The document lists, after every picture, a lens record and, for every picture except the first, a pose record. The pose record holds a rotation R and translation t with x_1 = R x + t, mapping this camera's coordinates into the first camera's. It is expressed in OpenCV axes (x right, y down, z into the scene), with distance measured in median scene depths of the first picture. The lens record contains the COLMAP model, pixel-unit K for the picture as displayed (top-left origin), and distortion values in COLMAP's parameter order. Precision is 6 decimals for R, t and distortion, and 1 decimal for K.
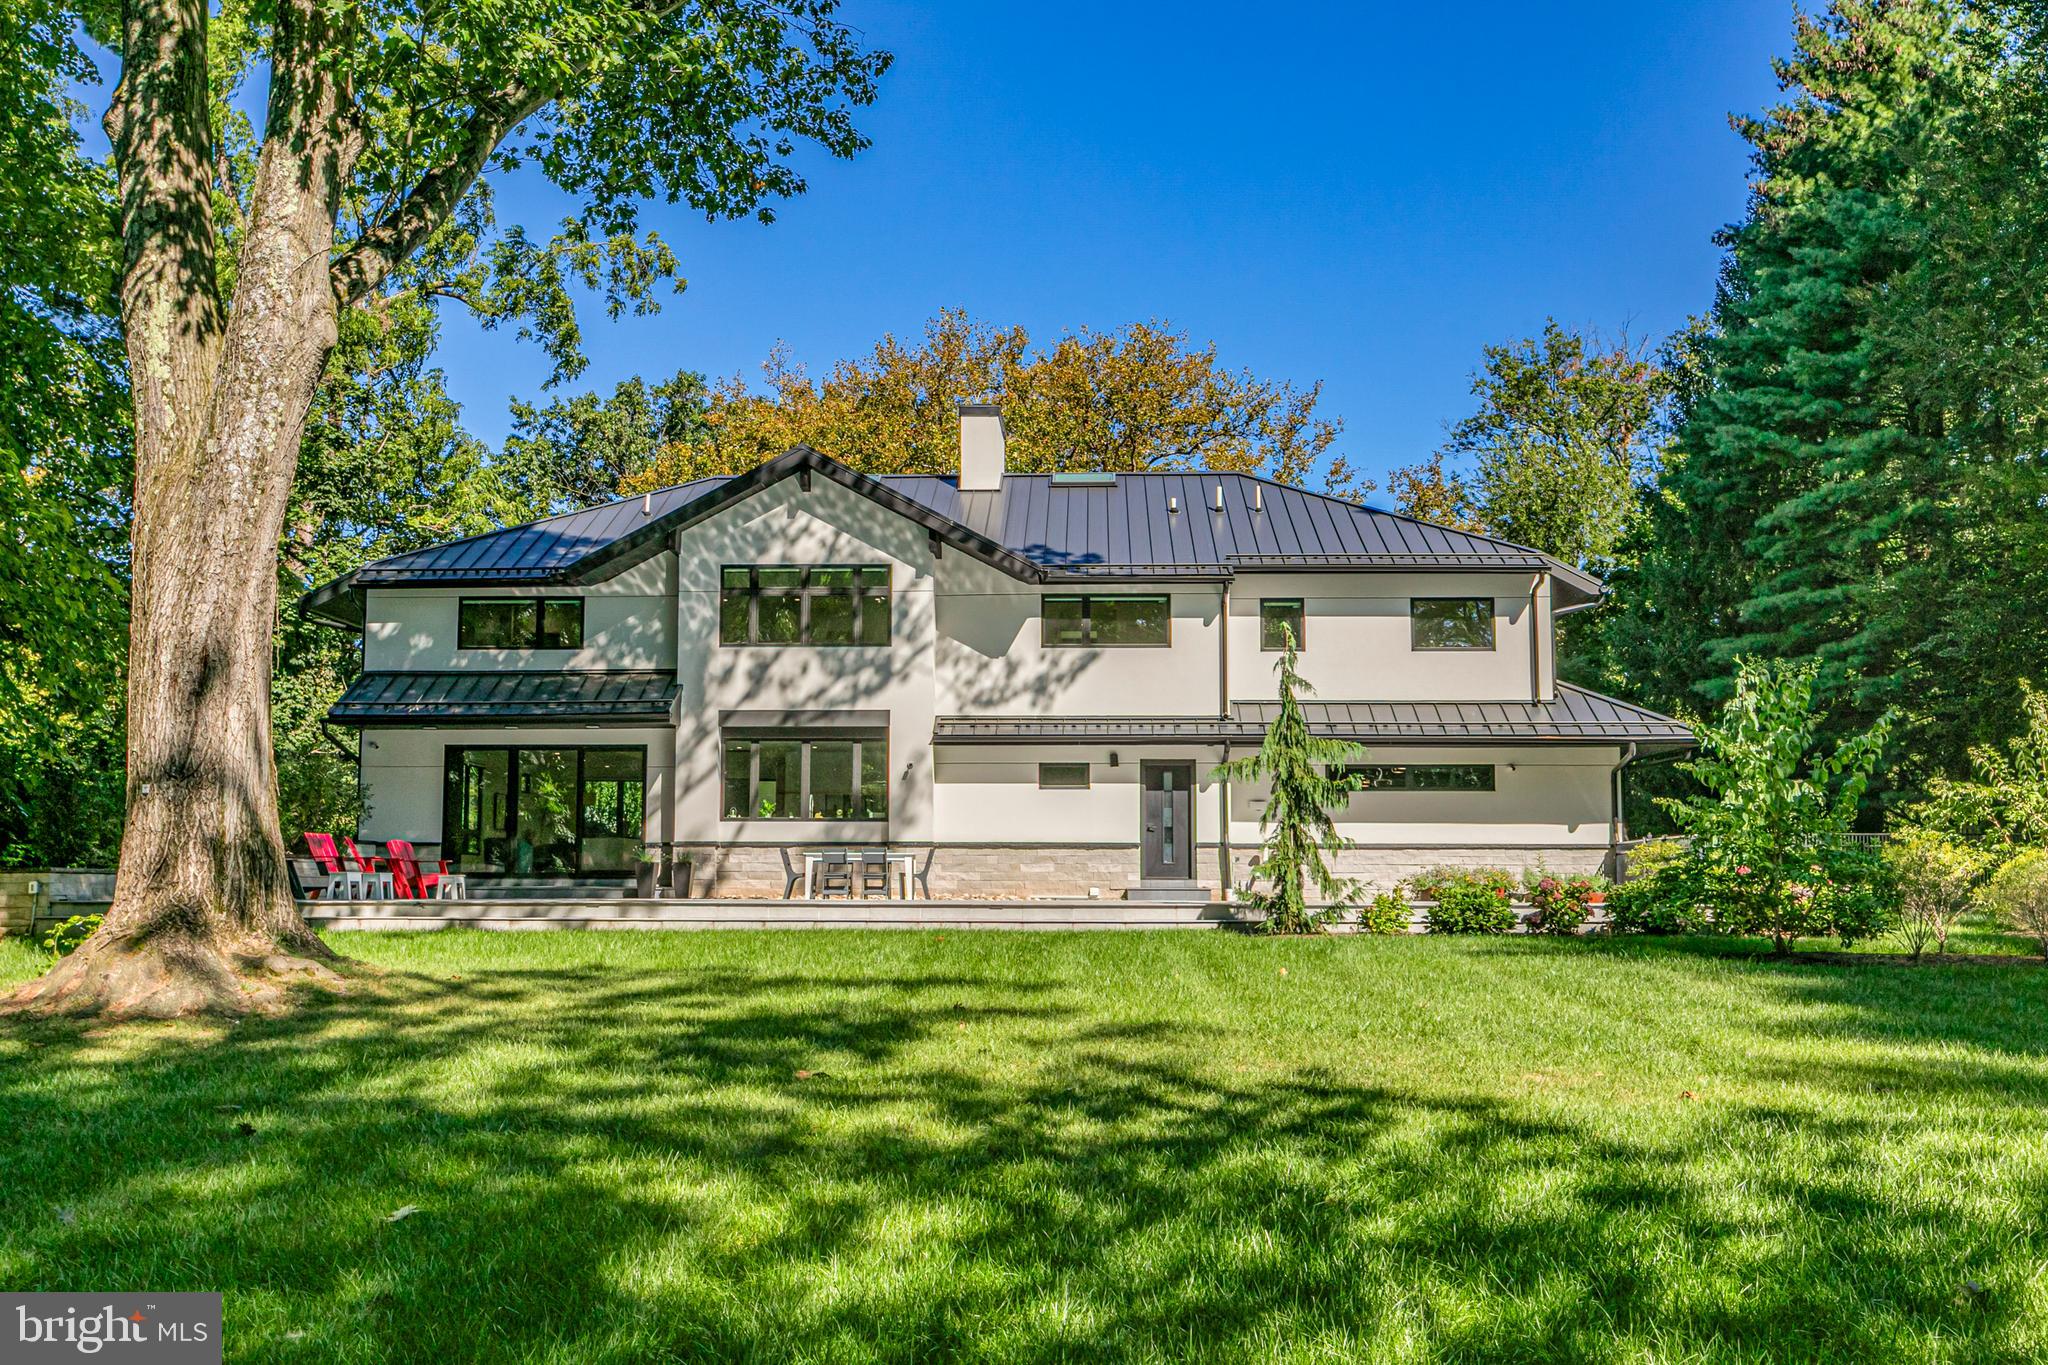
lens RADIAL K [[2000.9, 0, 973.3], [0, 2000.9, 736.7], [0, 0, 1]] dist [-0.050264, 0.000000]
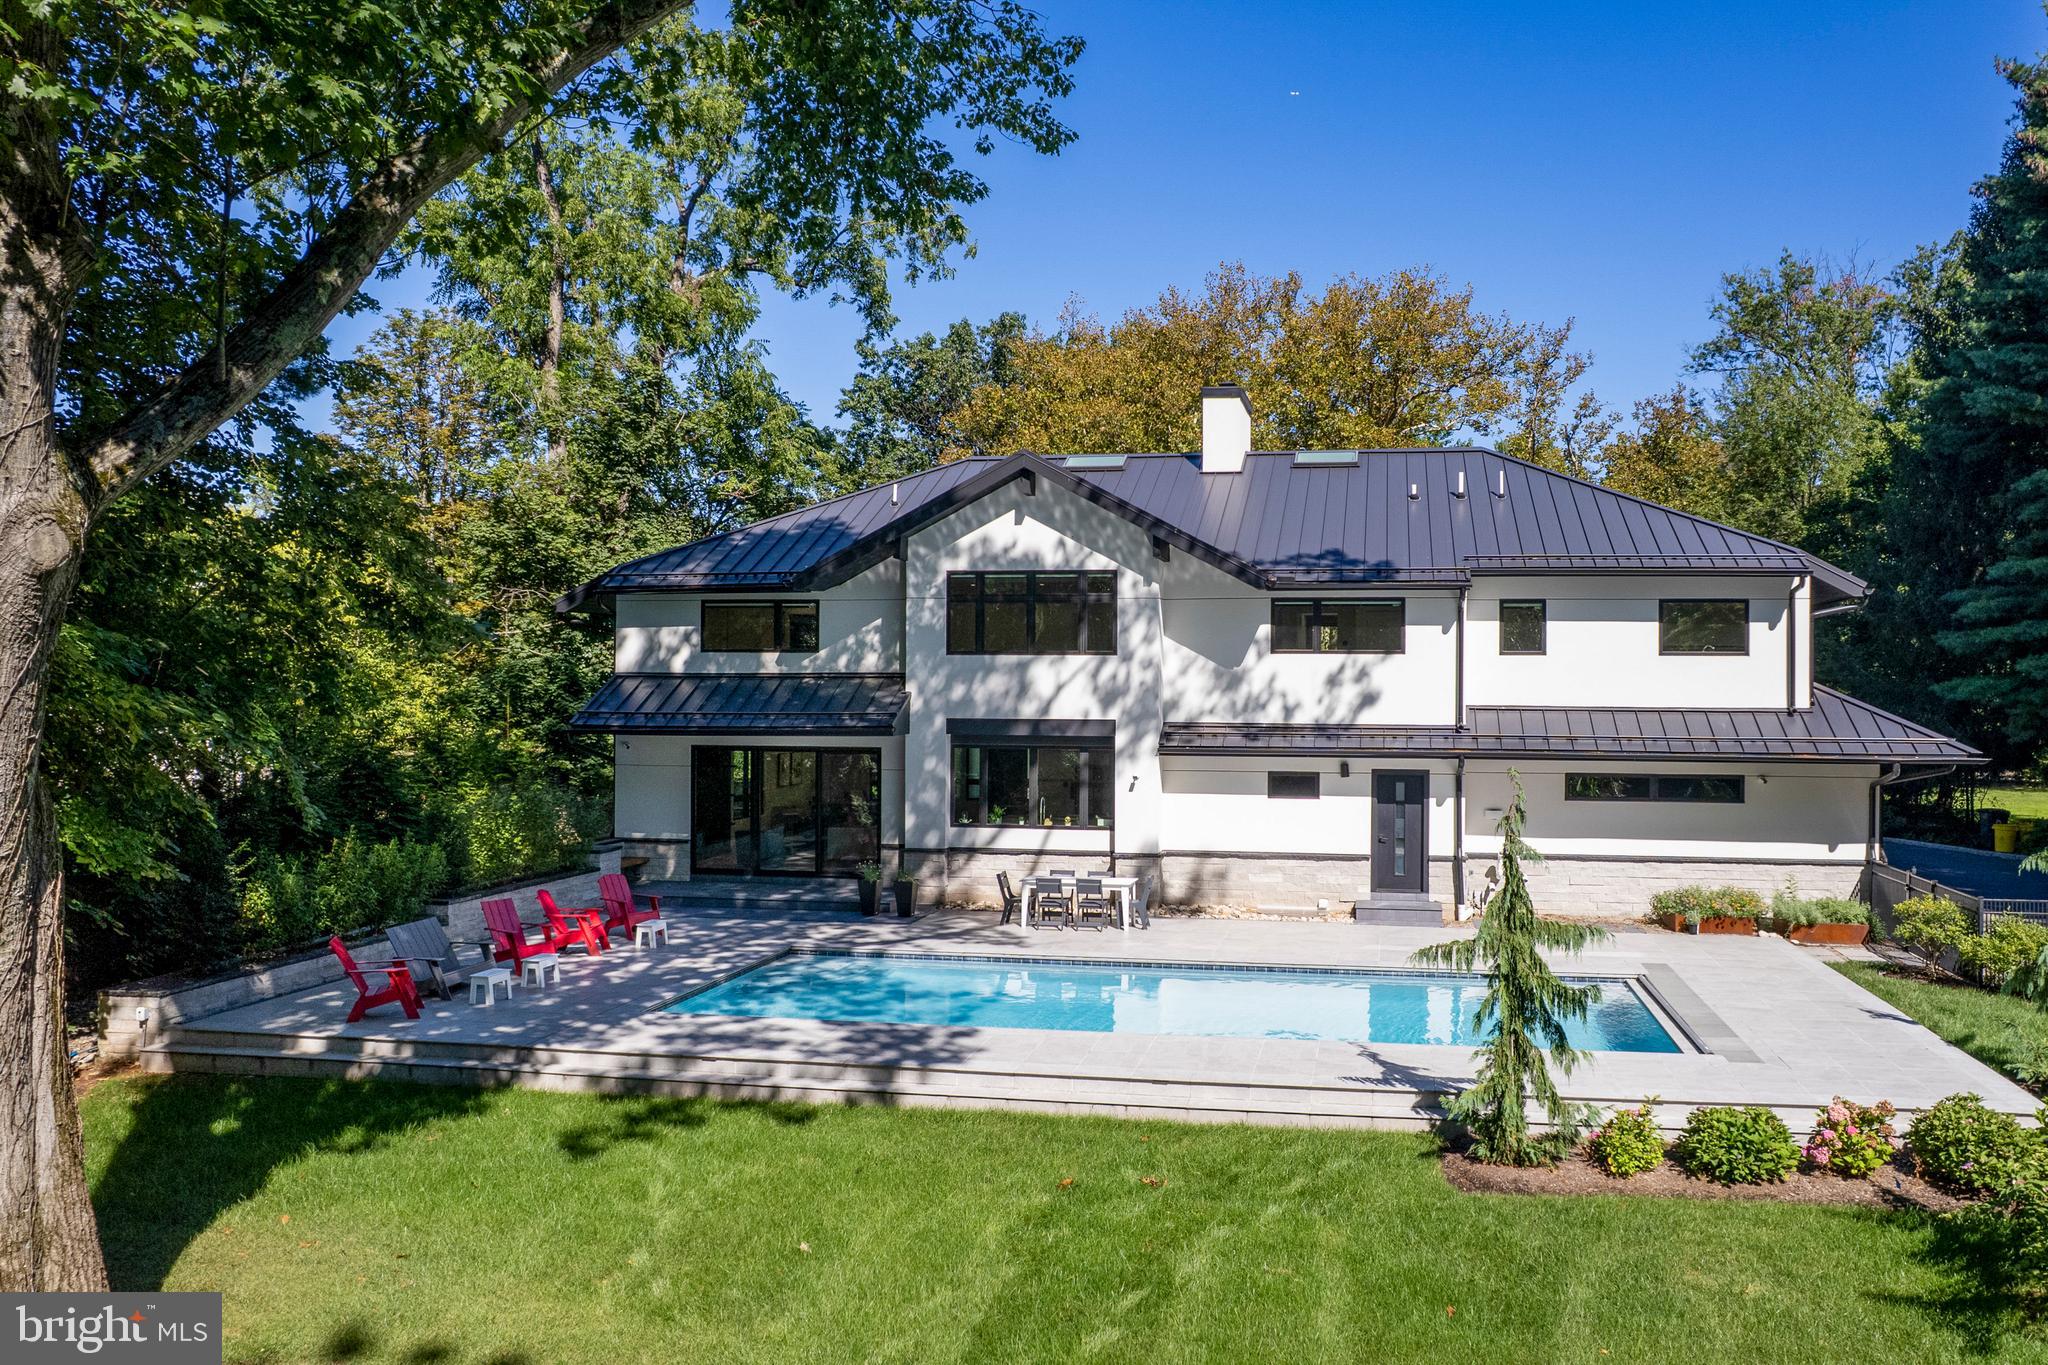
lens RADIAL K [[1554.7, 0, 1131.5], [0, 1554.7, 707.6], [0, 0, 1]] dist [-0.069940, 0.018416]
pose [[0.994461, 0.001413, -0.105094, 0.046082], [0.008303, 0.995728, 0.091964, -0.088895], [0.104775, -0.092327, 0.990201, 0.240447]]
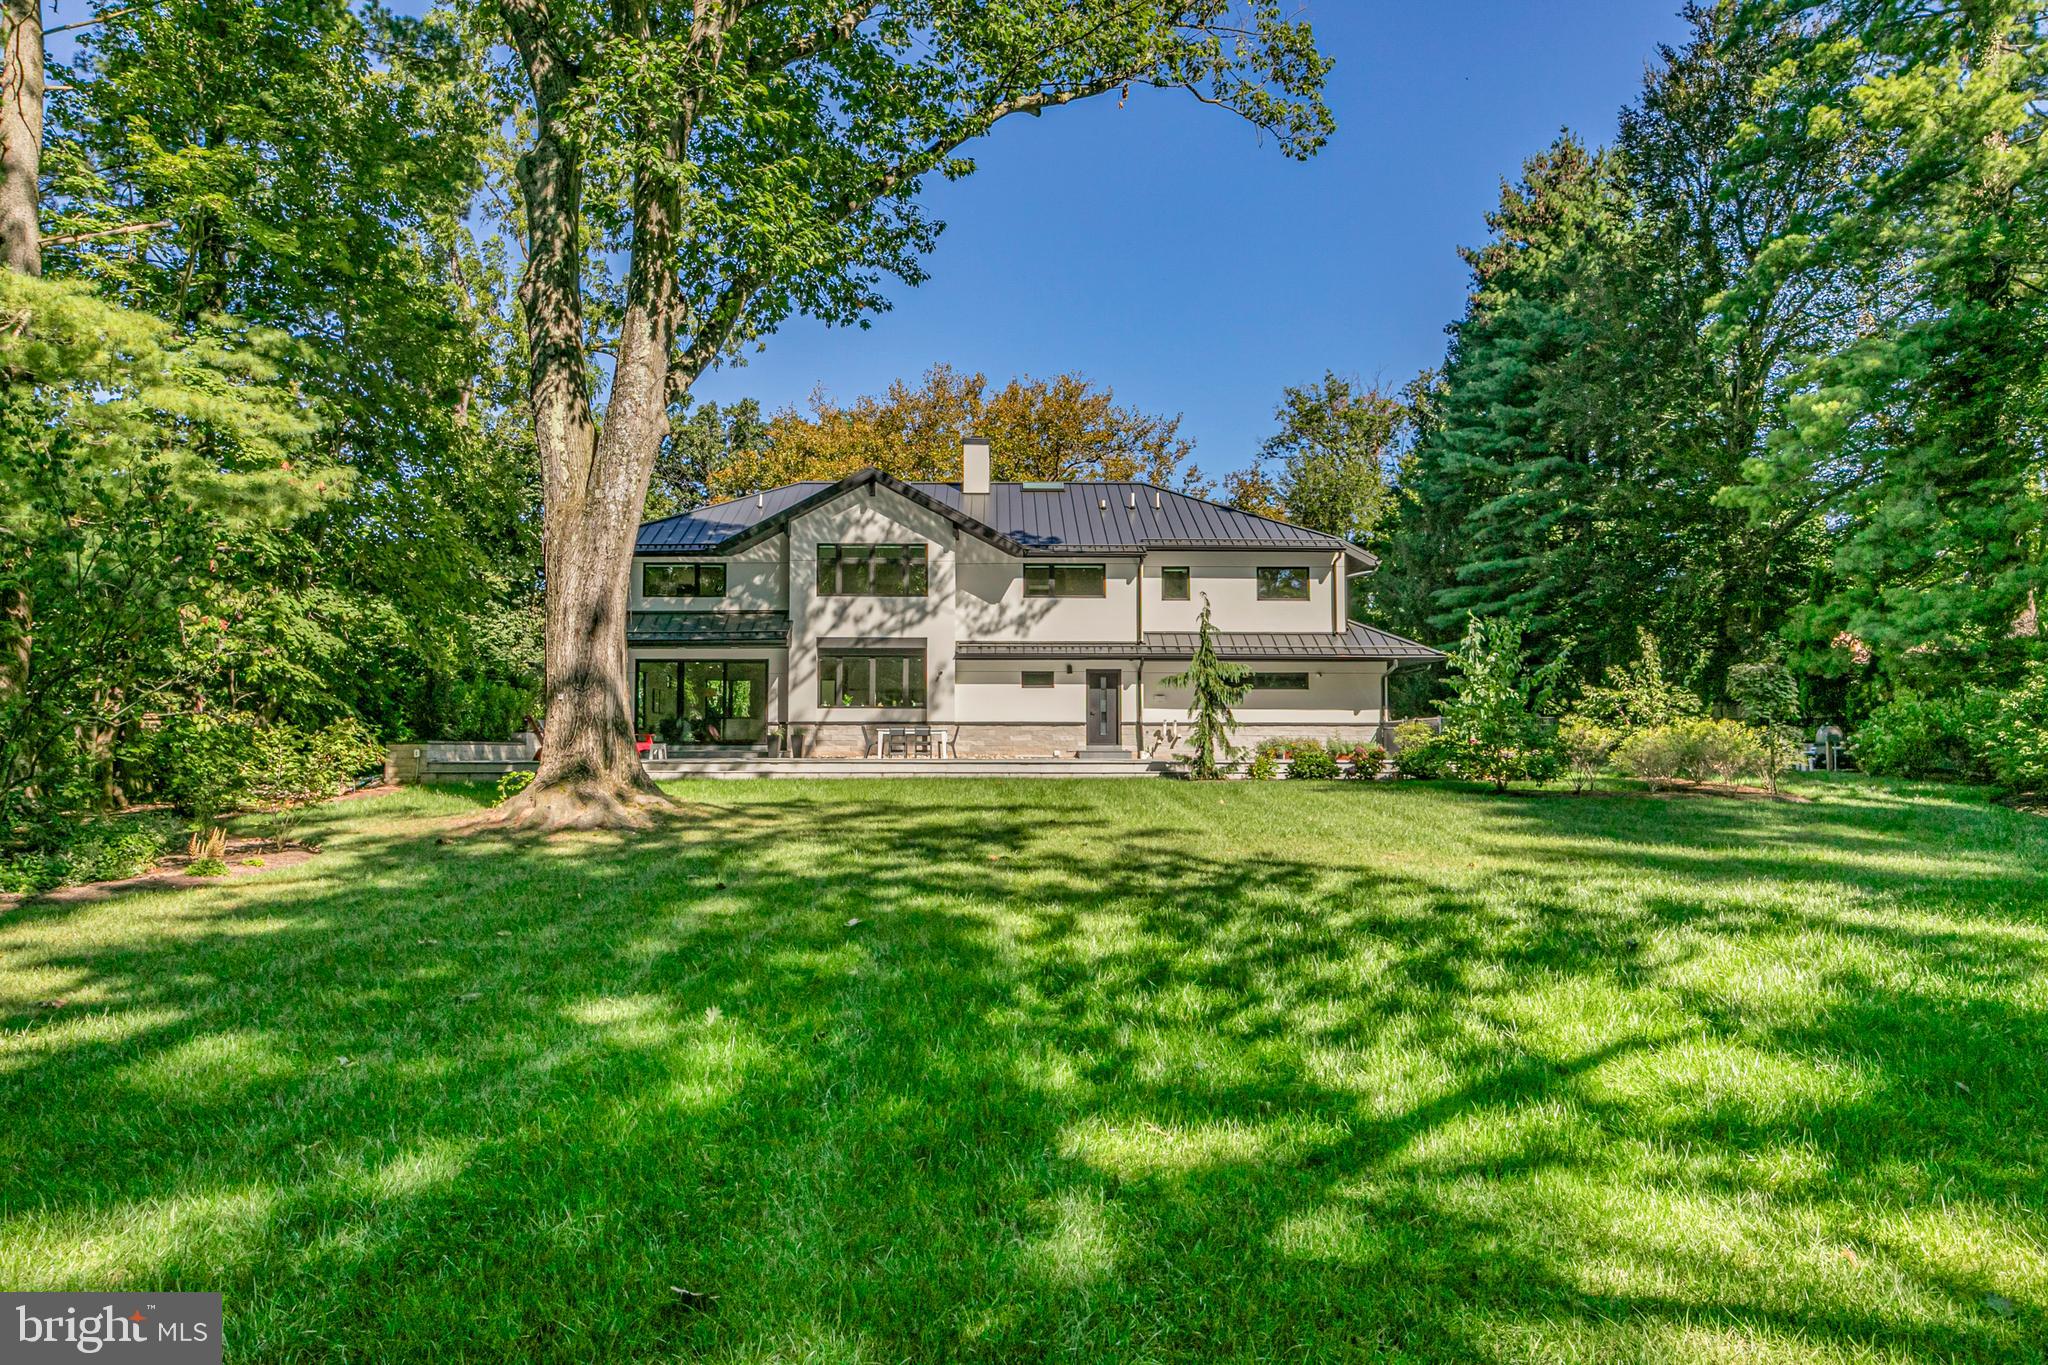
lens RADIAL K [[1392.5, 0, 987.3], [0, 1392.5, 698.0], [0, 0, 1]] dist [-0.042747, 0.004299]
pose [[0.998580, 0.000232, 0.053281, -0.052242], [-0.002349, 0.999210, 0.039669, -0.009038], [-0.053229, -0.039738, 0.997791, -0.088772]]
